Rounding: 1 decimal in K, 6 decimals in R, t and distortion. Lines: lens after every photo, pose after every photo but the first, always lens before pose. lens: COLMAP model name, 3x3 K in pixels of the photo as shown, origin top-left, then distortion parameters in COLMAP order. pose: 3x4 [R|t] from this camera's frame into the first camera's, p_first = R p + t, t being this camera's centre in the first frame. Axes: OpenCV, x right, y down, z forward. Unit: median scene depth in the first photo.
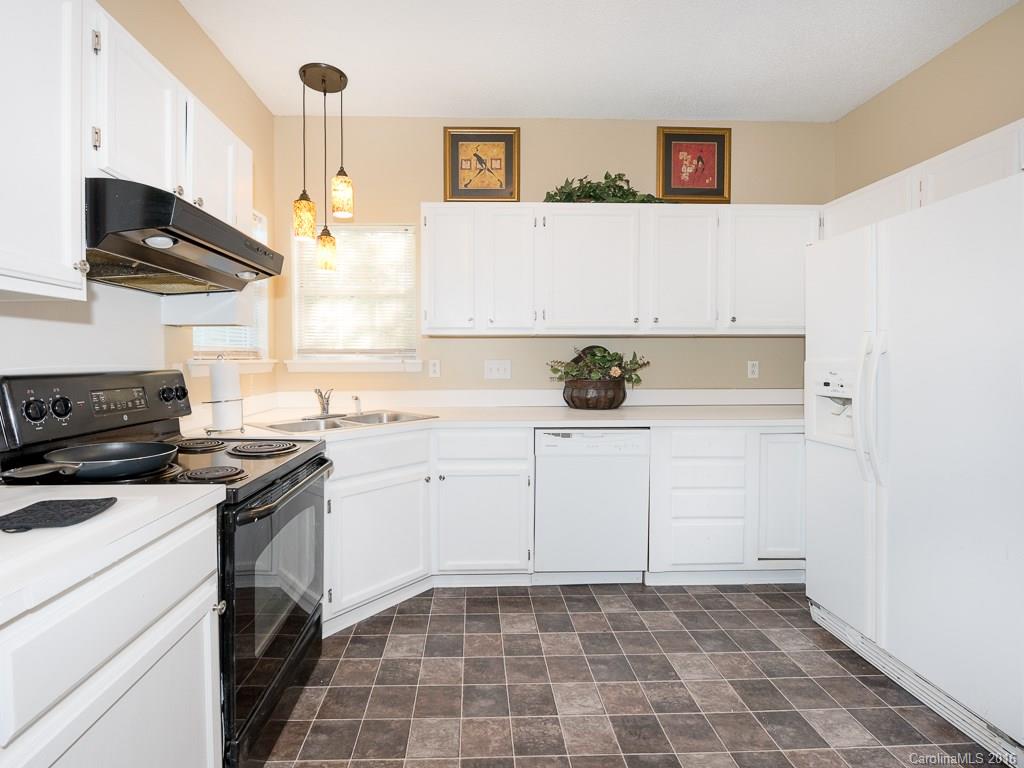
lens RADIAL K [[501.6, 0, 533.5], [0, 501.6, 368.1], [0, 0, 1]] dist [-0.010020, -0.001308]
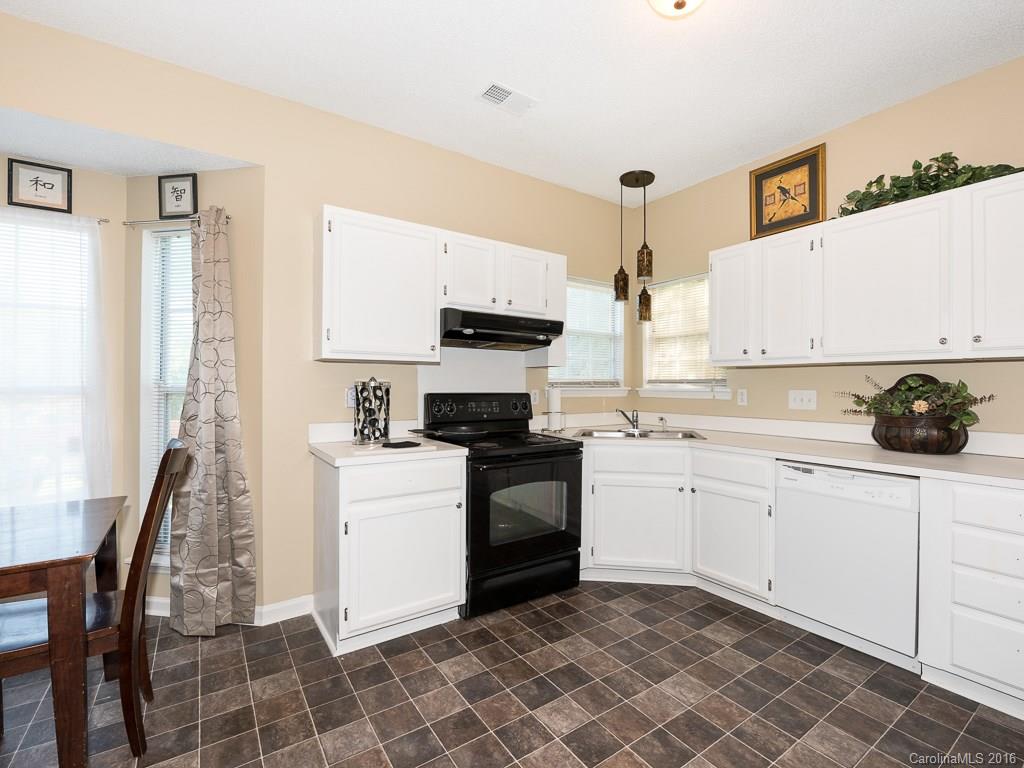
lens RADIAL K [[492.1, 0, 515.0], [0, 492.1, 382.4], [0, 0, 1]] dist [-0.014867, -0.002294]
pose [[0.515956, -0.000013, -0.856615, 0.553191], [-0.022913, 0.999642, -0.013816, -0.006159], [0.856309, 0.026755, 0.515771, 0.051222]]
